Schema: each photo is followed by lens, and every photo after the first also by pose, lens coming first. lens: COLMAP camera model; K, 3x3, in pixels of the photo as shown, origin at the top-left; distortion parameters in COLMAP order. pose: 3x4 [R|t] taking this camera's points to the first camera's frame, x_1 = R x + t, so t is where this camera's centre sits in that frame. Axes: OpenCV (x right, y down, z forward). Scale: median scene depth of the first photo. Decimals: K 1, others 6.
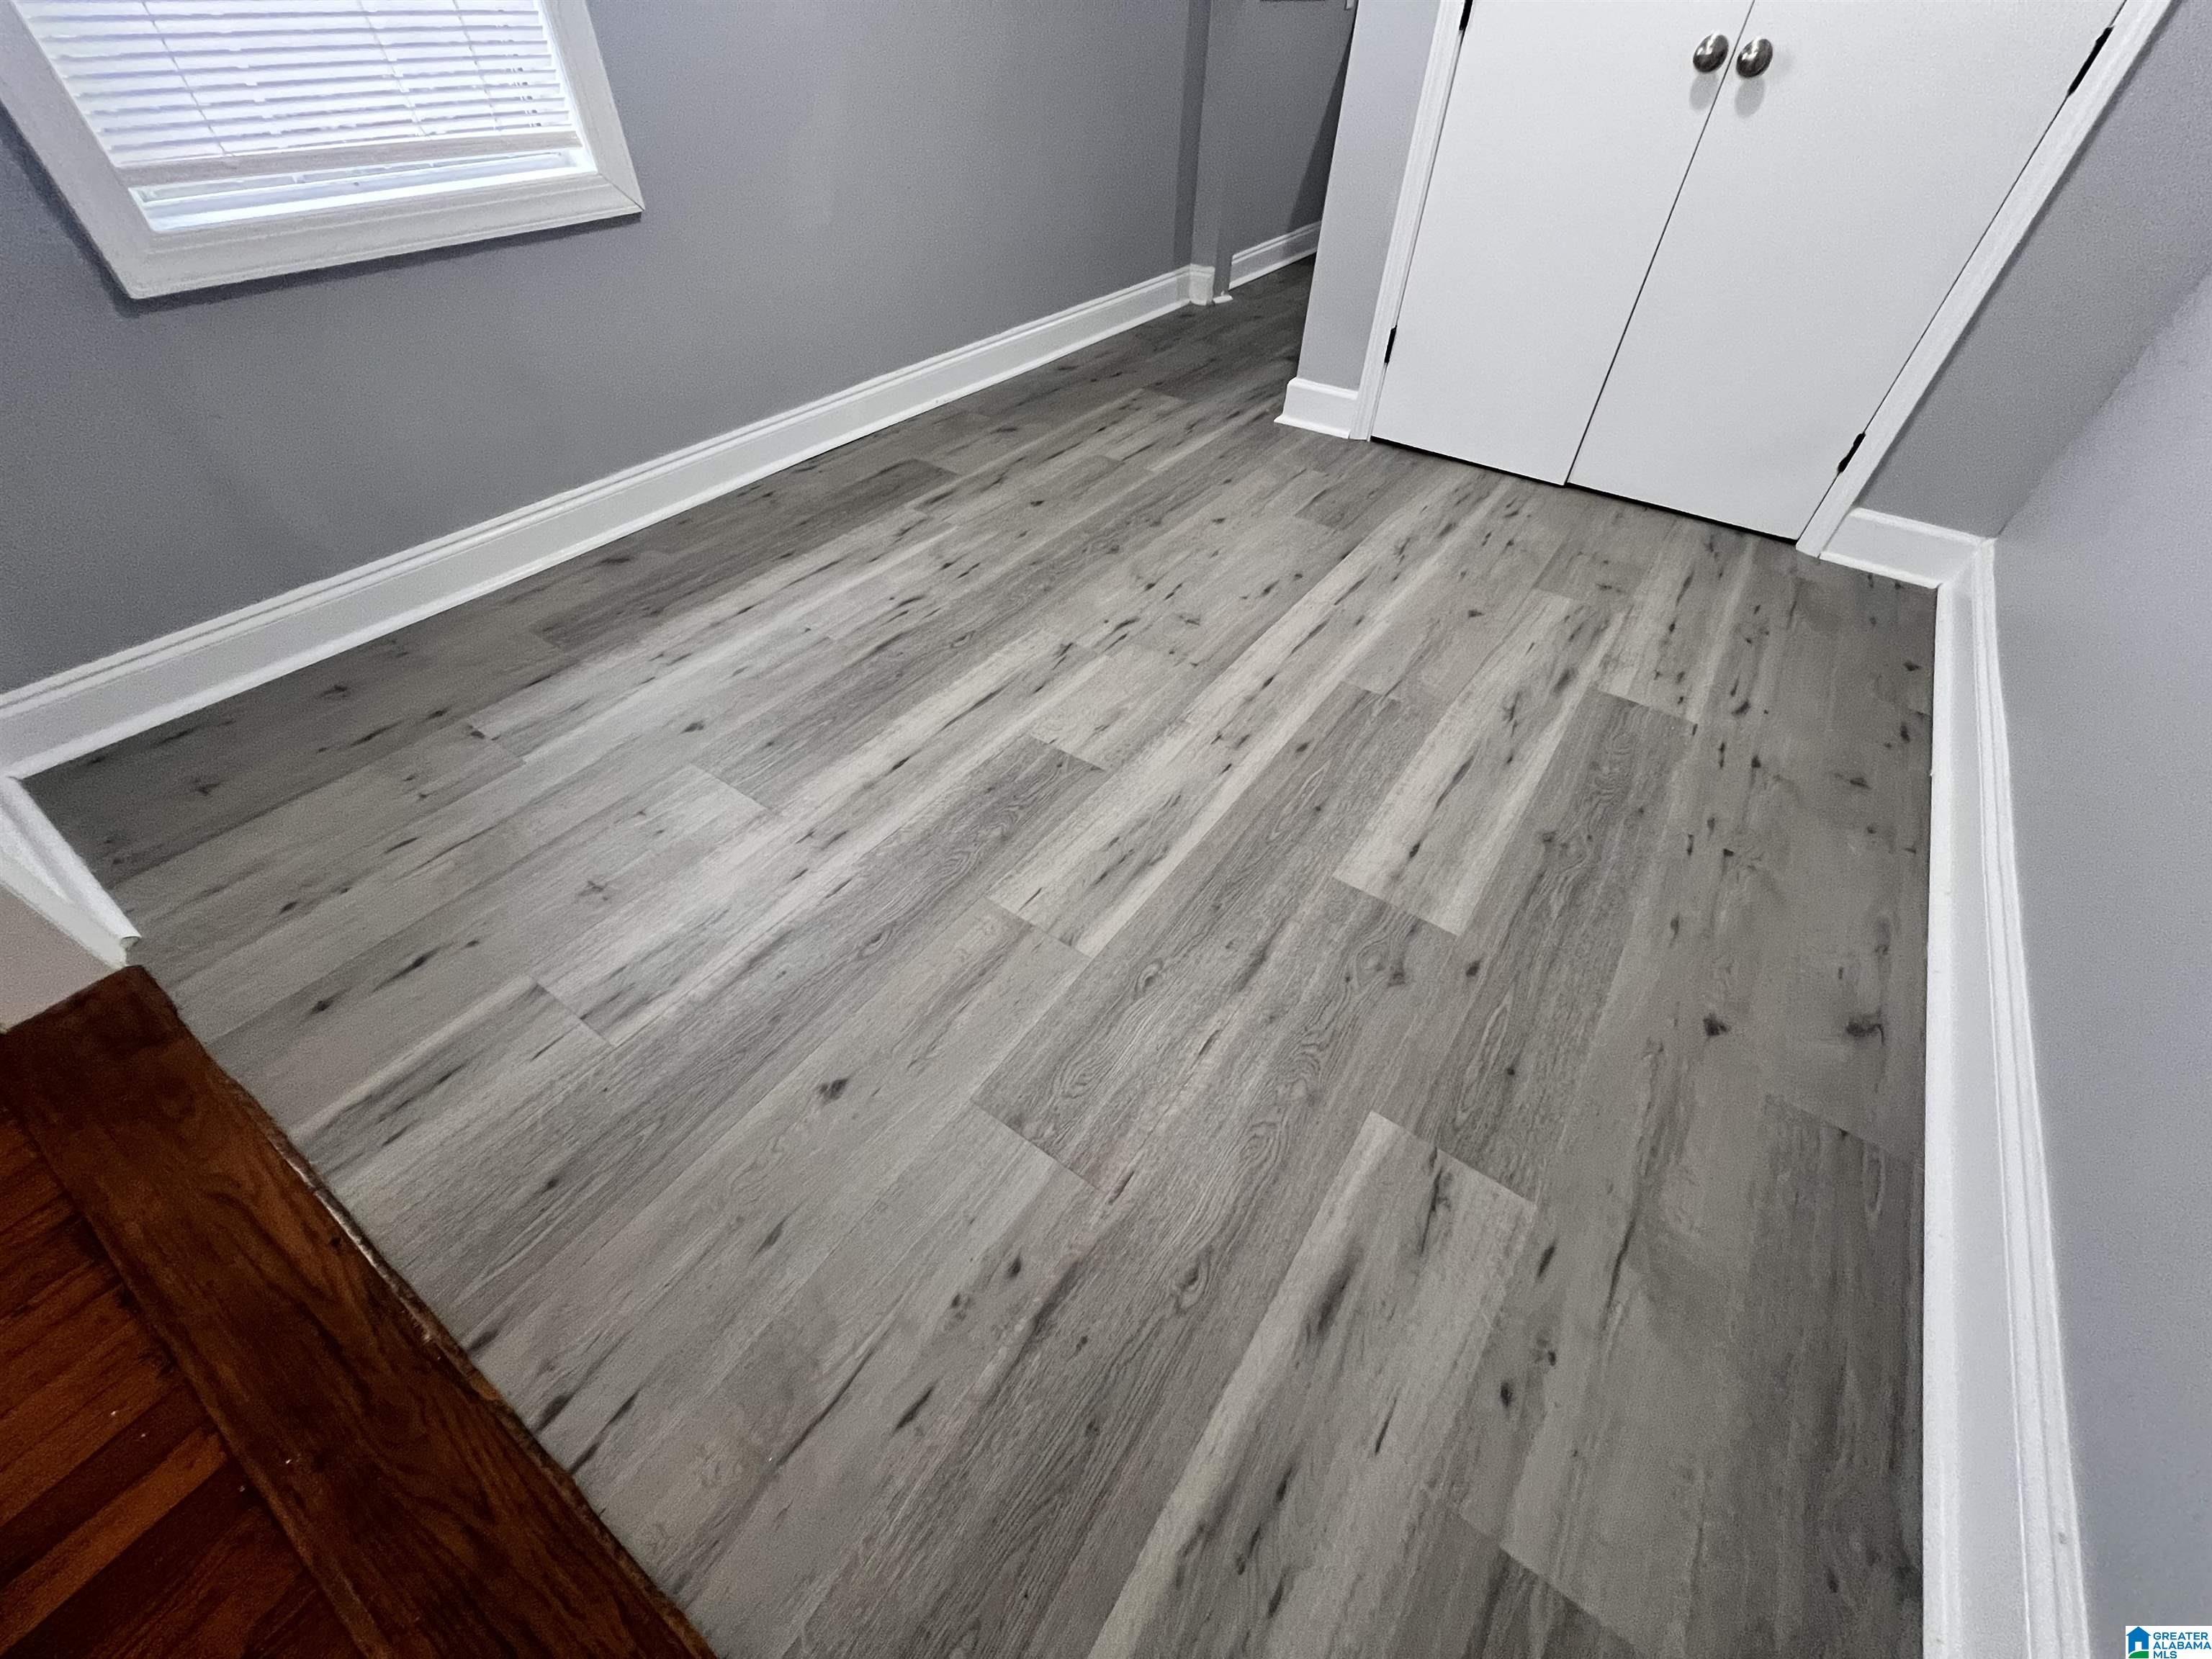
lens RADIAL K [[888.4, 0, 1106.0], [0, 888.4, 829.5], [0, 0, 1]] dist [-0.004054, 0.000641]
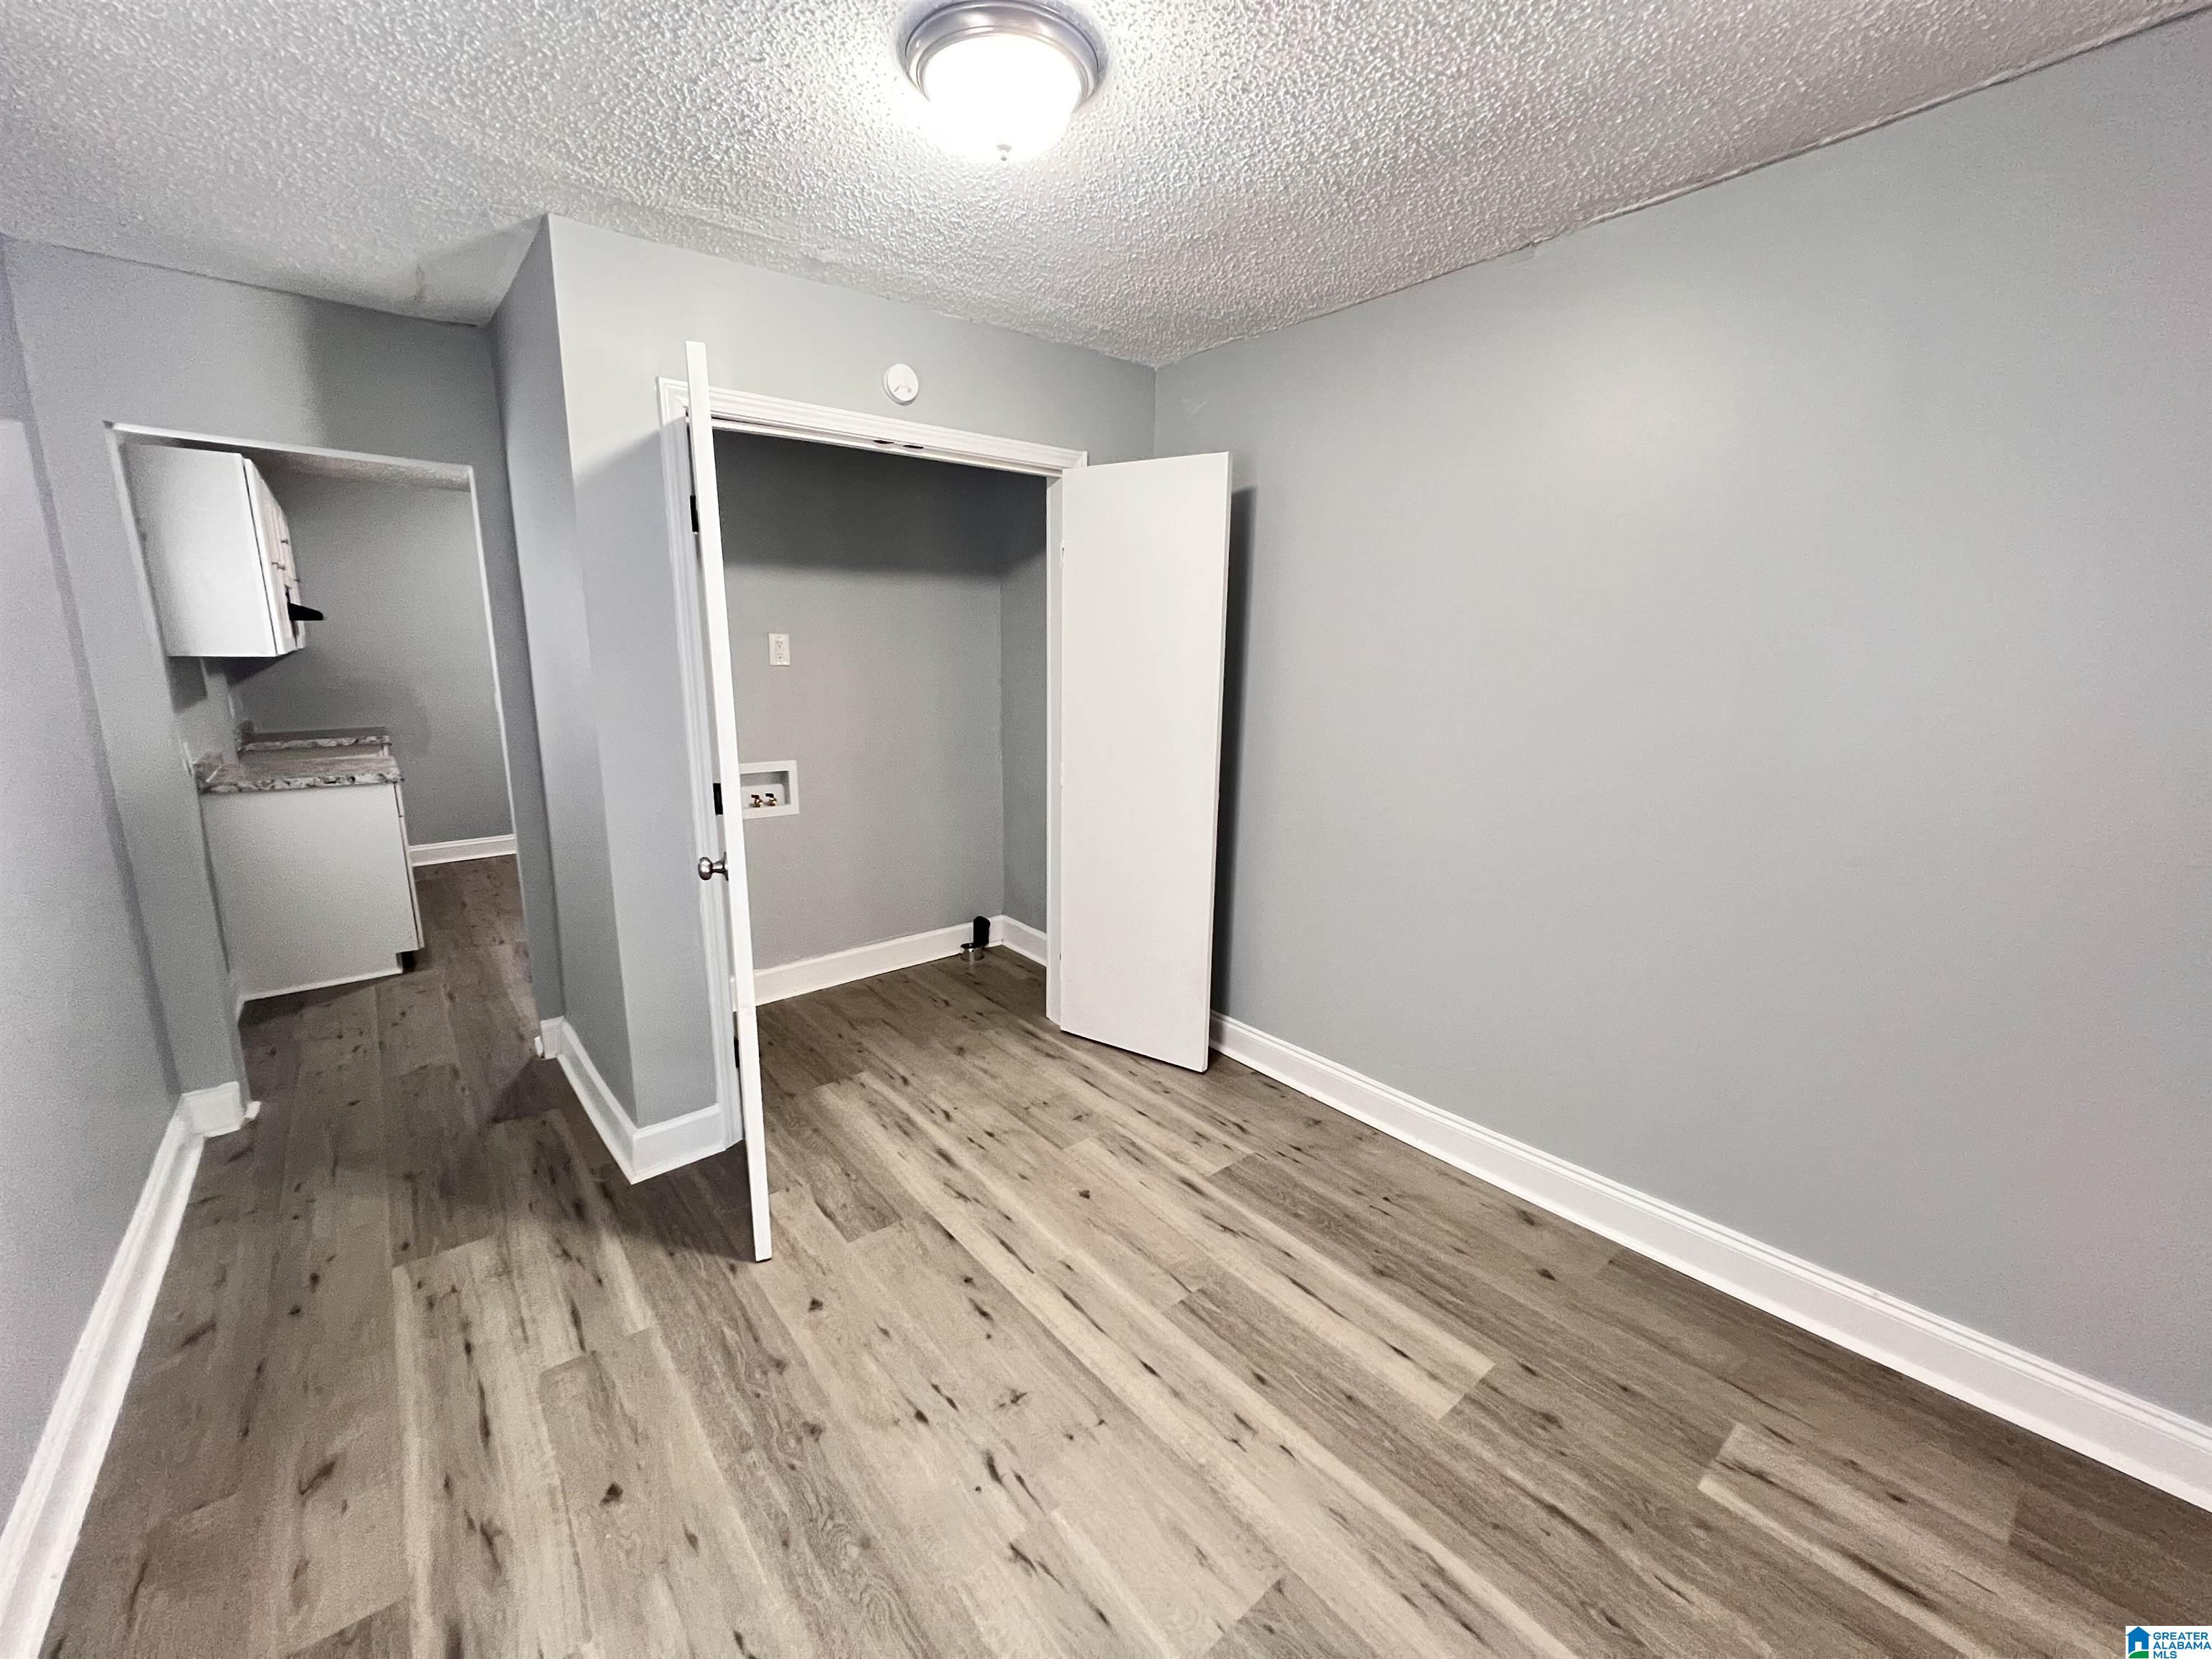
lens RADIAL K [[886.3, 0, 1100.8], [0, 886.3, 828.2], [0, 0, 1]] dist [-0.000566, 0.000158]
pose [[0.280323, -0.216241, 0.935232, -0.647646], [0.673847, 0.738208, -0.031290, -0.644802], [-0.683630, 0.638974, 0.352650, 0.336840]]
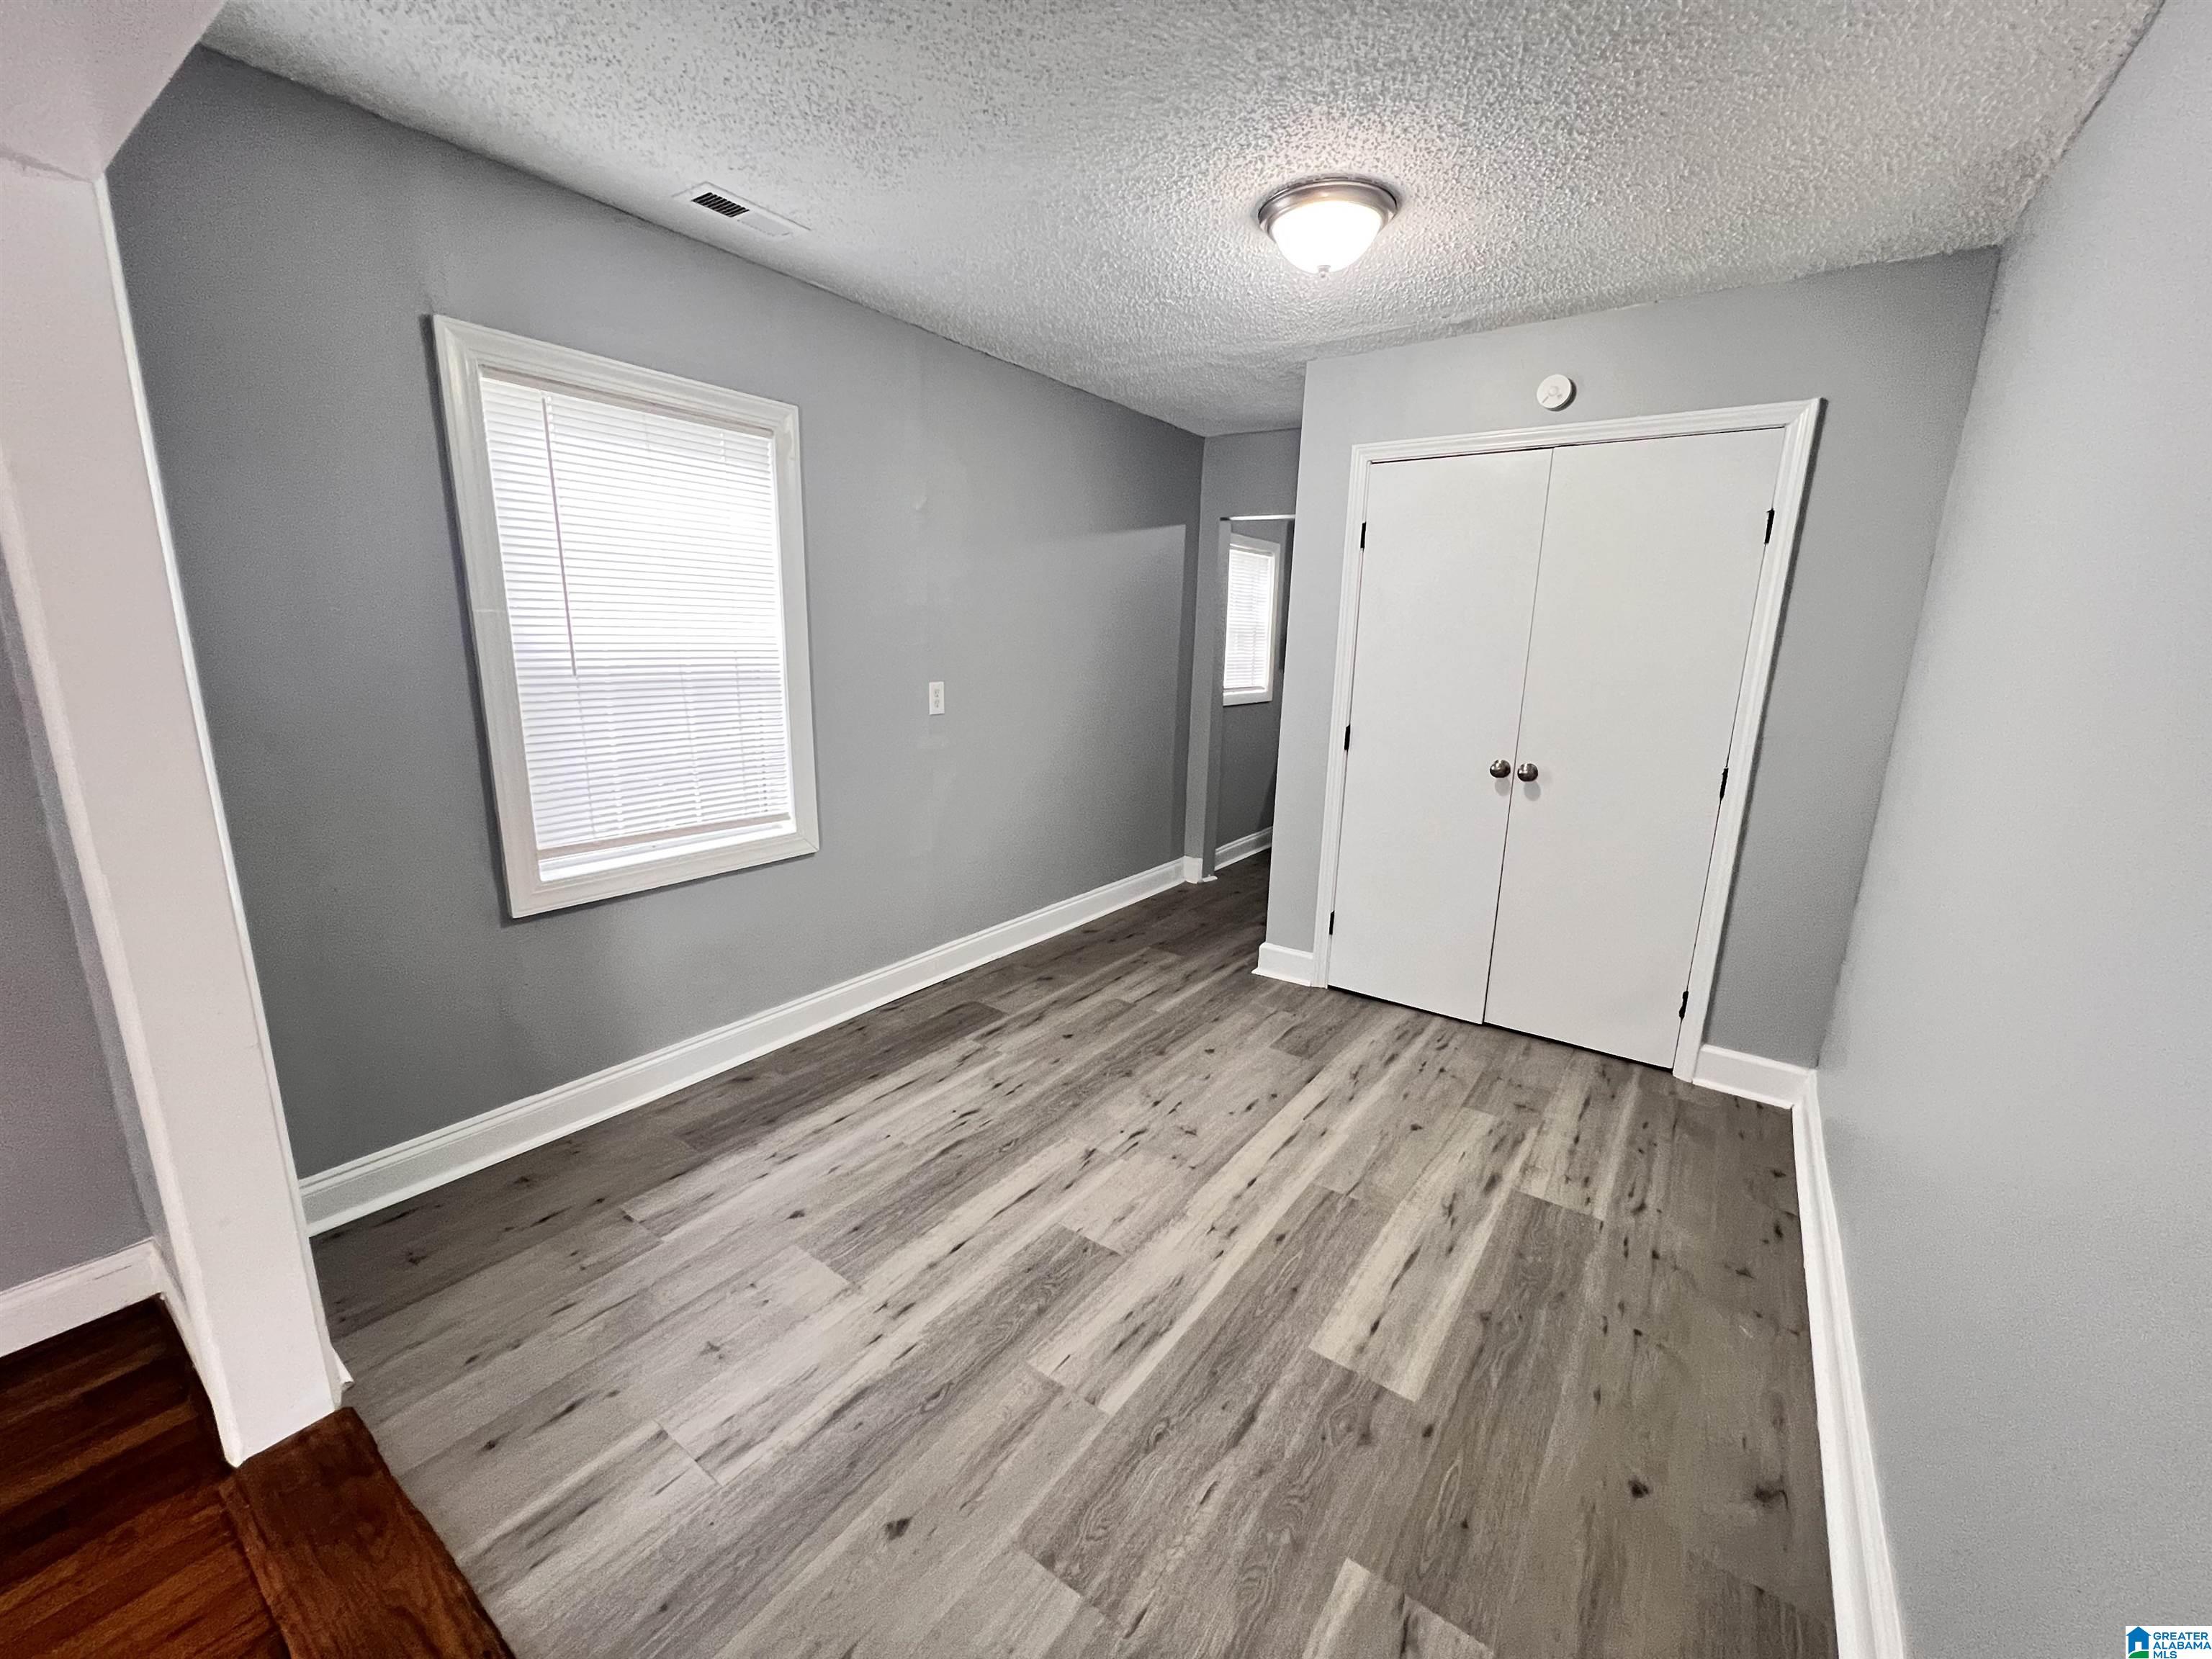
lens RADIAL K [[888.4, 0, 1106.0], [0, 888.4, 829.5], [0, 0, 1]] dist [-0.004054, 0.000641]
pose [[0.999879, 0.003317, -0.015185, -0.005596], [-0.010842, 0.848885, -0.528466, 0.079169], [0.011137, 0.528566, 0.848819, -0.345935]]
